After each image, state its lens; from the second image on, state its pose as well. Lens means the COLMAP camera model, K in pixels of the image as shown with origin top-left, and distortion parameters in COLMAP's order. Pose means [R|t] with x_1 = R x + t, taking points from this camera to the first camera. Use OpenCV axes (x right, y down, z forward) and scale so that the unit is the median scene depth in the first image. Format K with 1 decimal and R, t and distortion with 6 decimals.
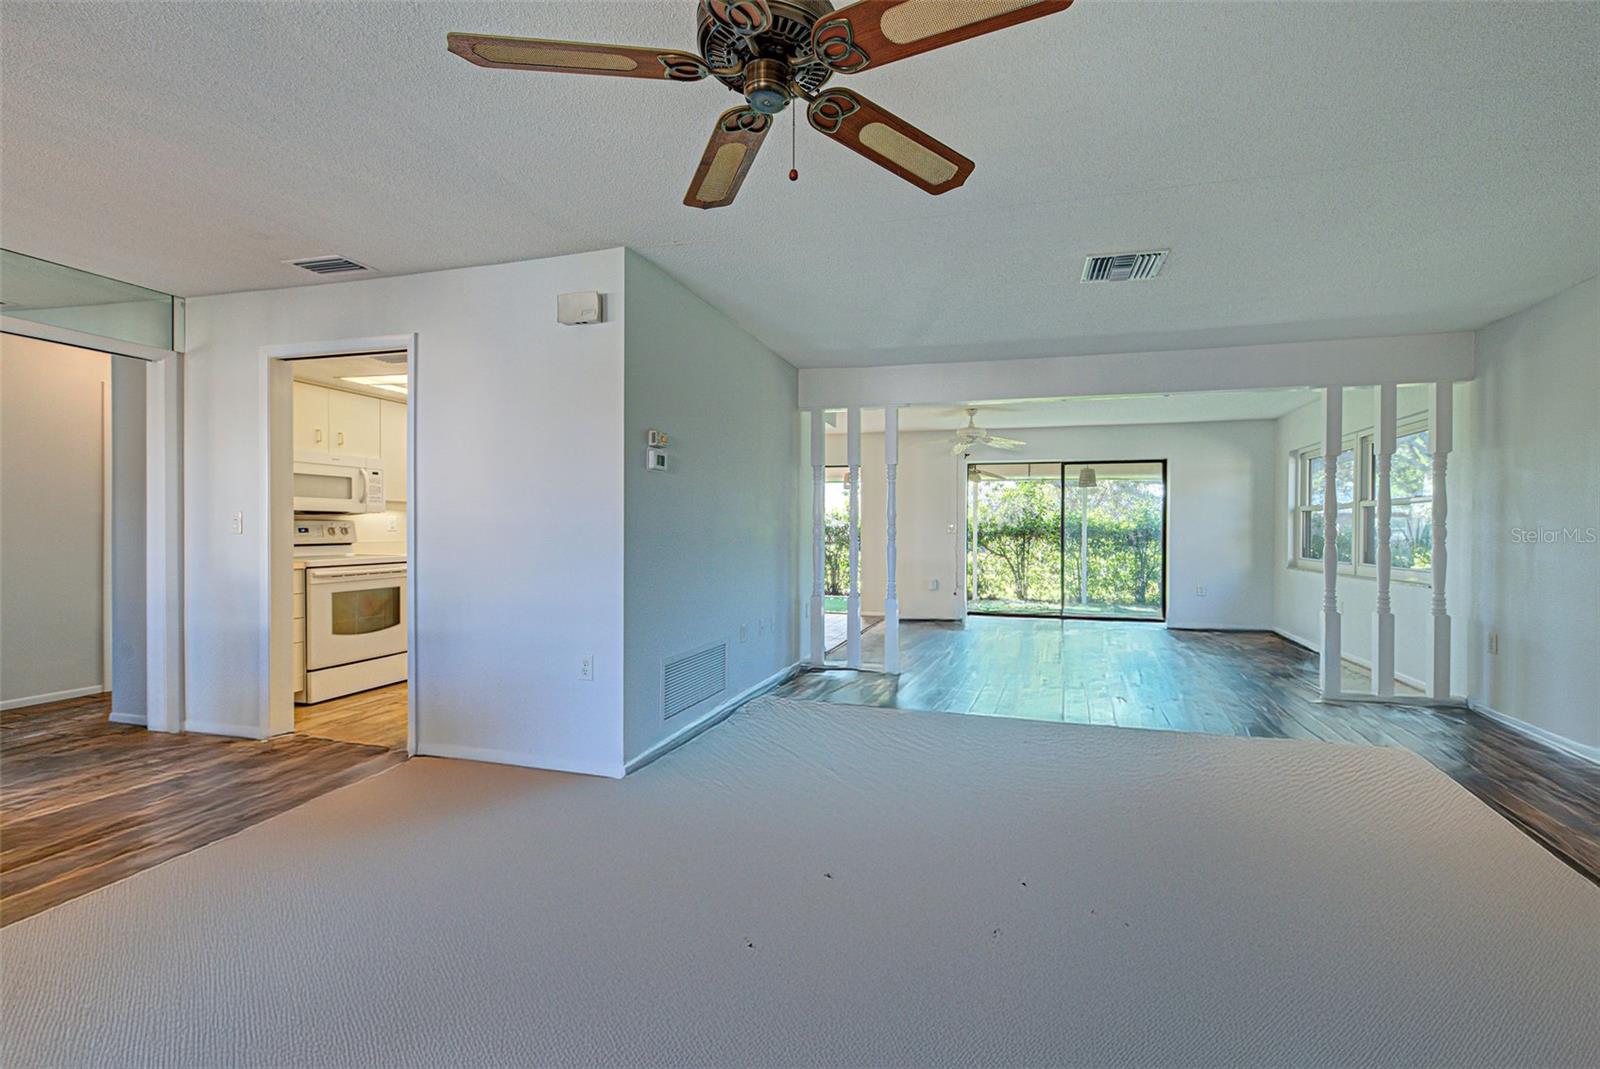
lens RADIAL K [[694.0, 0, 840.0], [0, 694.0, 531.3], [0, 0, 1]] dist [0.007934, -0.000021]
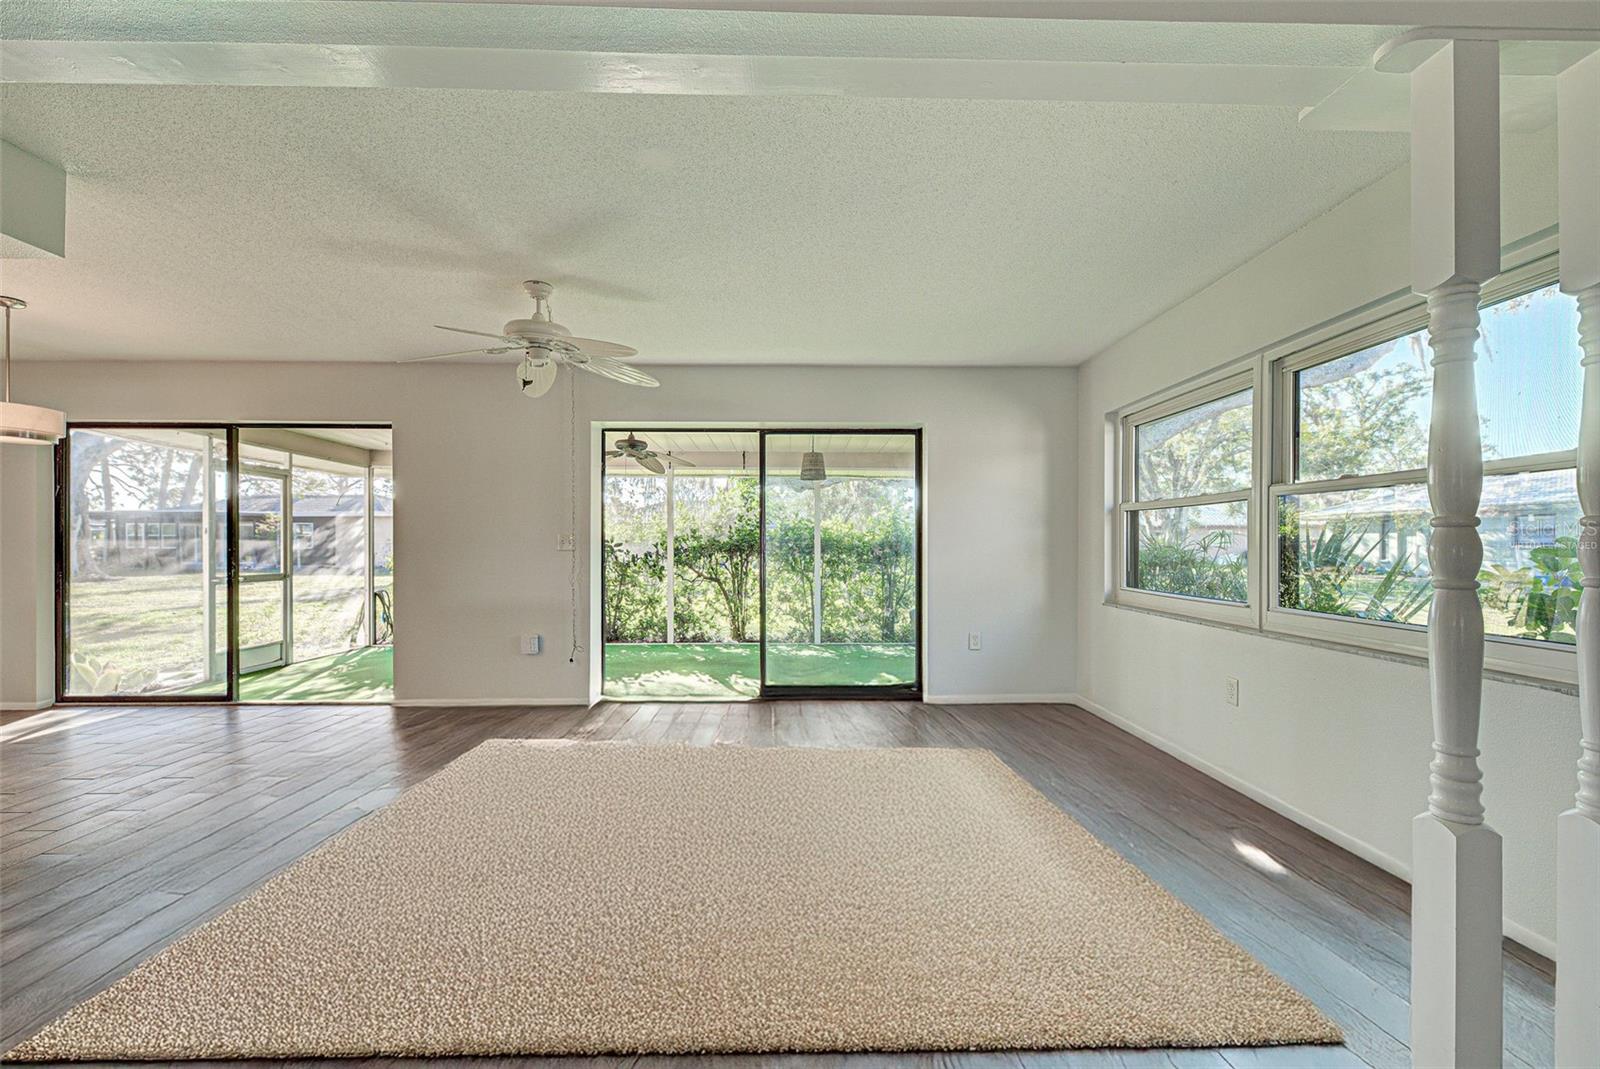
lens RADIAL K [[674.6, 0, 814.5], [0, 674.6, 544.7], [0, 0, 1]] dist [0.014056, 0.000087]
pose [[0.958260, -0.004074, 0.285867, 0.251355], [0.004408, 0.999990, -0.000525, -0.000828], [-0.285863, 0.001763, 0.958269, 0.549773]]
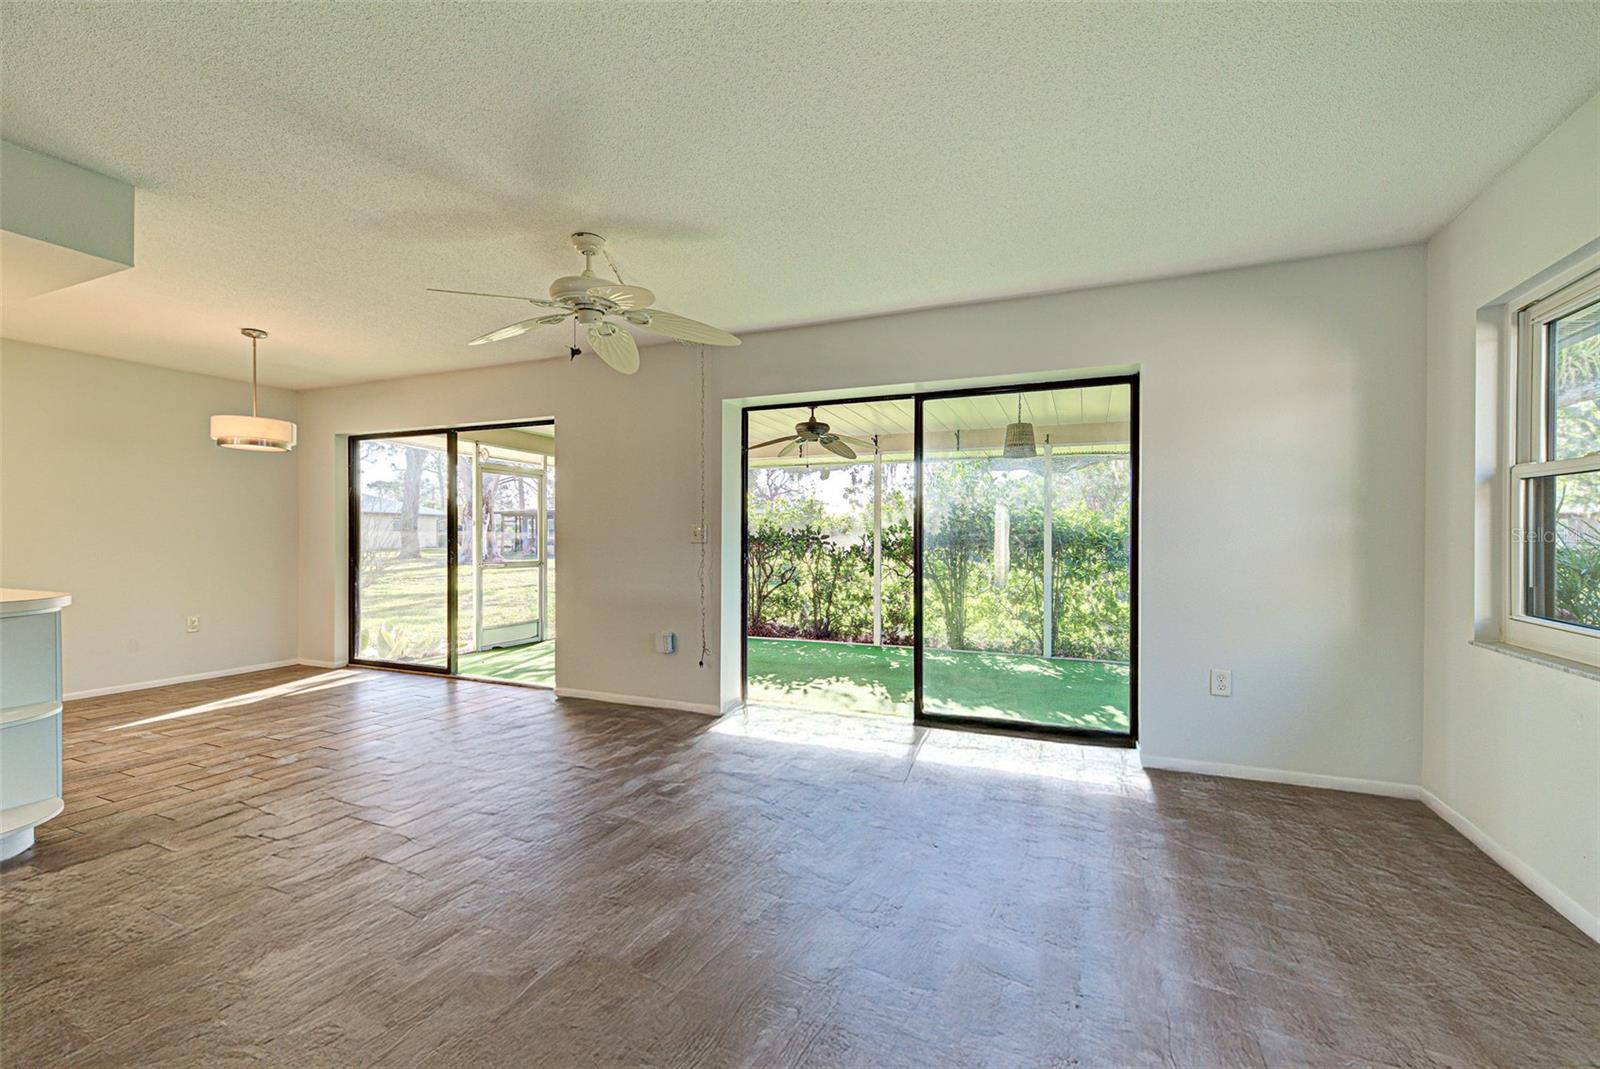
lens RADIAL K [[676.7, 0, 807.0], [0, 676.7, 539.6], [0, 0, 1]] dist [0.017287, 0.000075]
pose [[0.990466, -0.000261, -0.137755, 0.392369], [0.000571, 0.999997, 0.002209, -0.000810], [0.137754, -0.002267, 0.990464, 0.667020]]
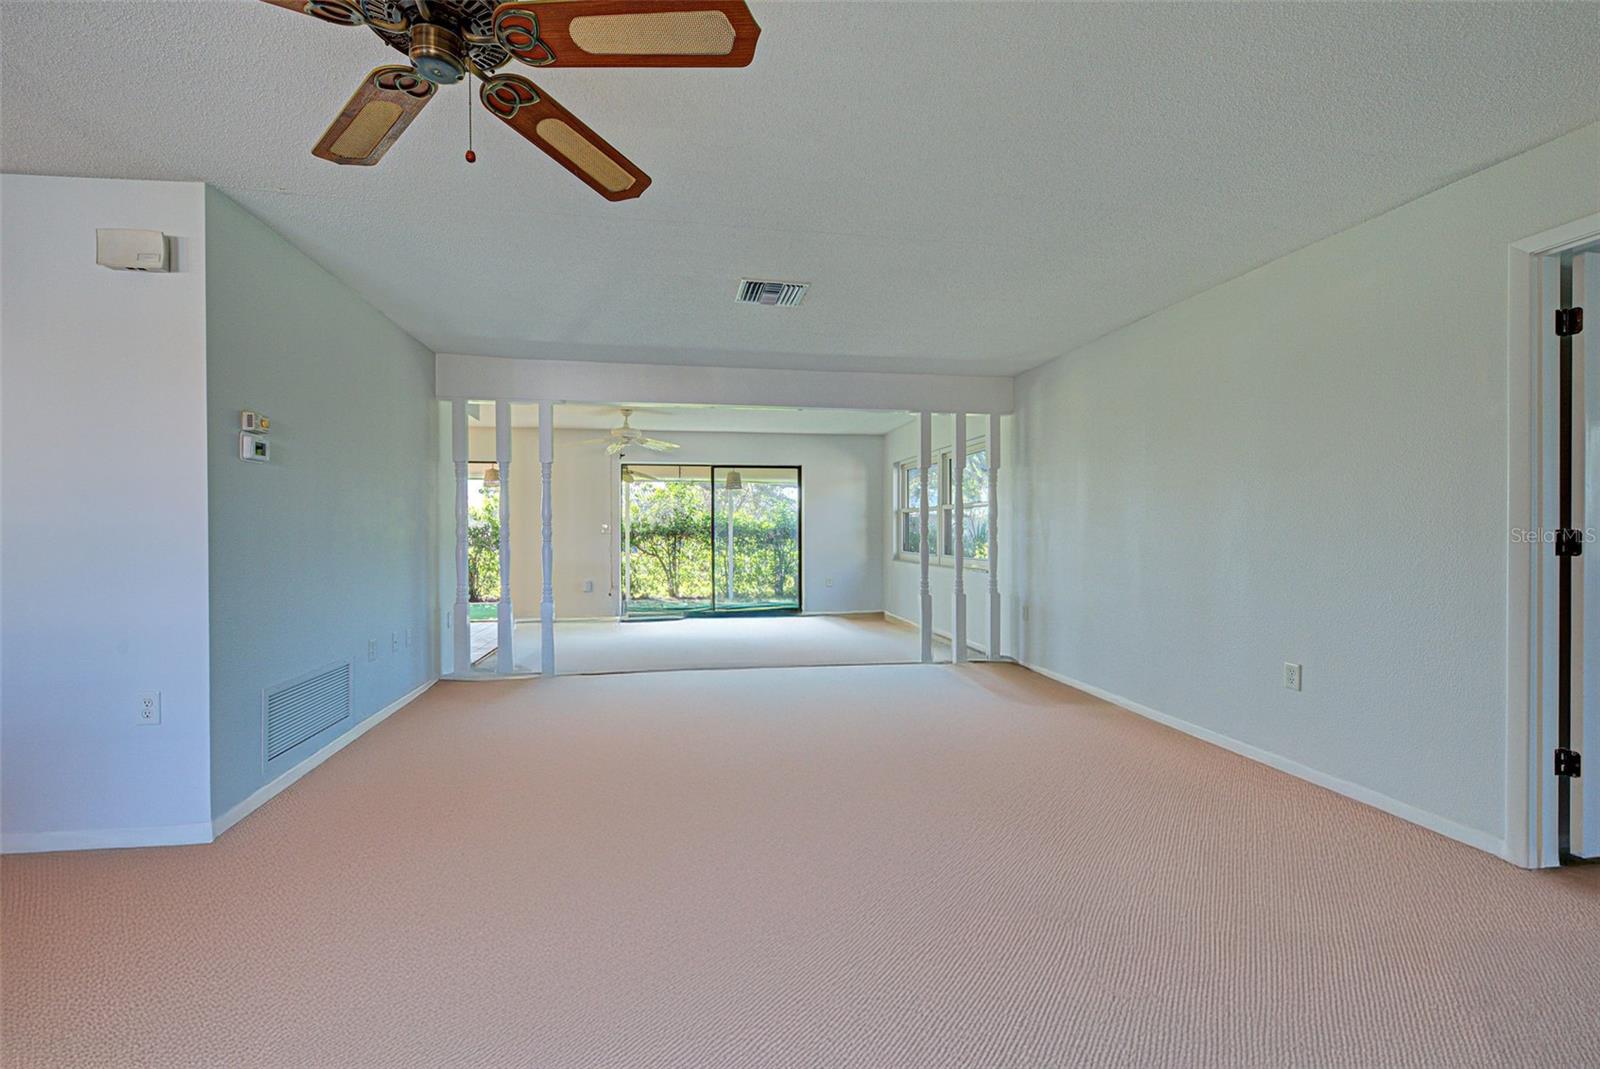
lens RADIAL K [[691.0, 0, 795.0], [0, 691.0, 531.4], [0, 0, 1]] dist [0.000070, -0.000308]
pose [[0.906542, -0.007137, 0.422055, -0.012111], [0.007100, 0.999973, 0.001660, -0.000096], [-0.422055, 0.001492, 0.906569, -0.006845]]
